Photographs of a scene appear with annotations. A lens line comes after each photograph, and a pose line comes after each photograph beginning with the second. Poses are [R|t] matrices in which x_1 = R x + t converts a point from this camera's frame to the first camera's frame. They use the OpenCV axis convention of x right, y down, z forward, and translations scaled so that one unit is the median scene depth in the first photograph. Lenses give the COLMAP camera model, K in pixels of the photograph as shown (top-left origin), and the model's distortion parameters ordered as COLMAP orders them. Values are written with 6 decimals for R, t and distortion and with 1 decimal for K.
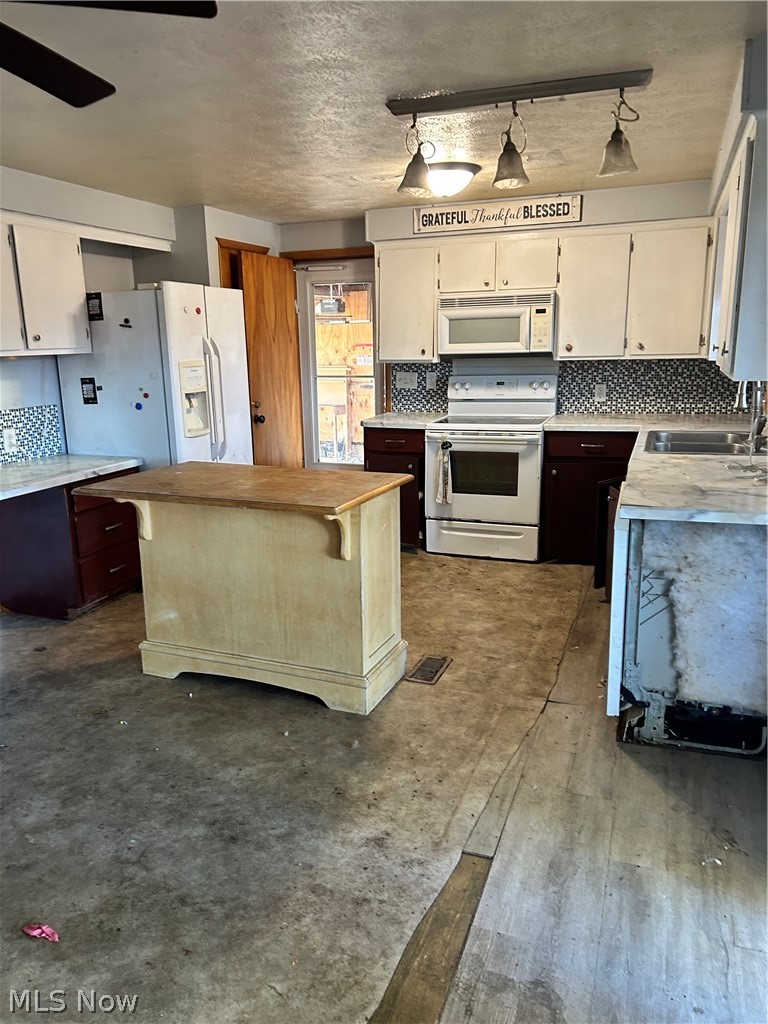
lens RADIAL K [[759.4, 0, 374.2], [0, 759.4, 509.9], [0, 0, 1]] dist [0.039929, -0.042573]
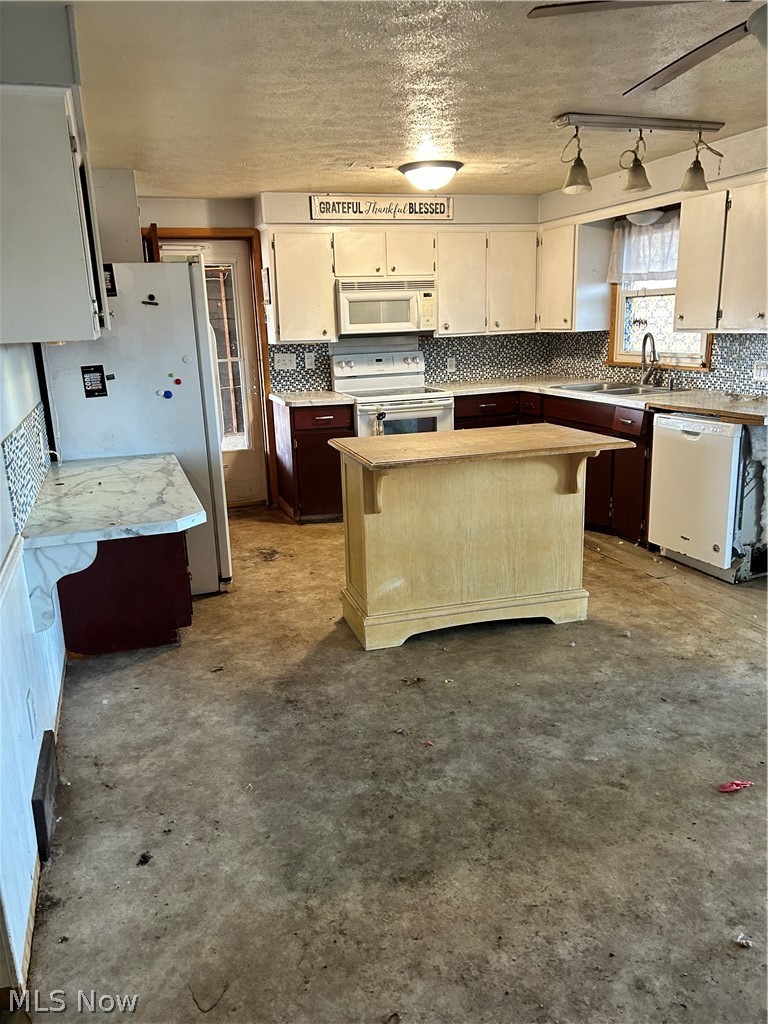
lens RADIAL K [[759.4, 0, 364.8], [0, 759.4, 514.4], [0, 0, 1]] dist [0.039929, -0.042573]
pose [[0.781088, -0.159756, 0.603638, -0.676577], [0.154624, 0.986095, 0.060897, -0.016702], [-0.604973, 0.045771, 0.794929, 0.160811]]
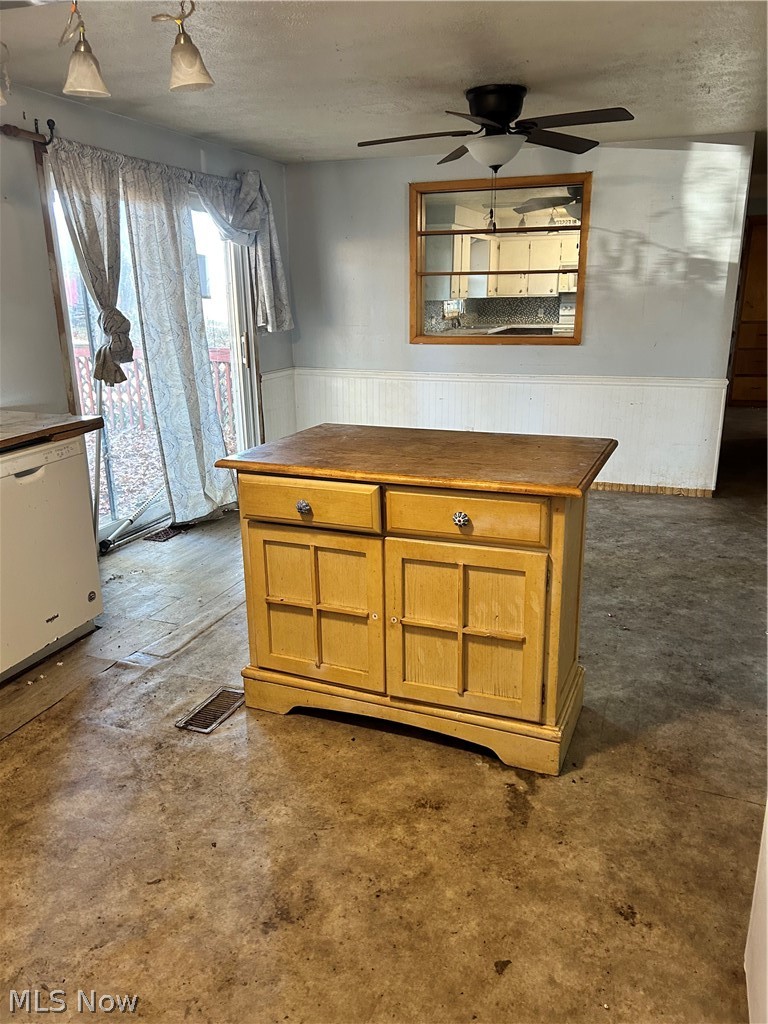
lens RADIAL K [[759.4, 0, 388.6], [0, 759.4, 513.4], [0, 0, 1]] dist [0.039929, -0.042573]
pose [[-0.999467, 0.032635, 0.000213, -0.086581], [0.028665, 0.874721, 0.483779, -0.263241], [0.015602, 0.483528, -0.875190, 1.228997]]
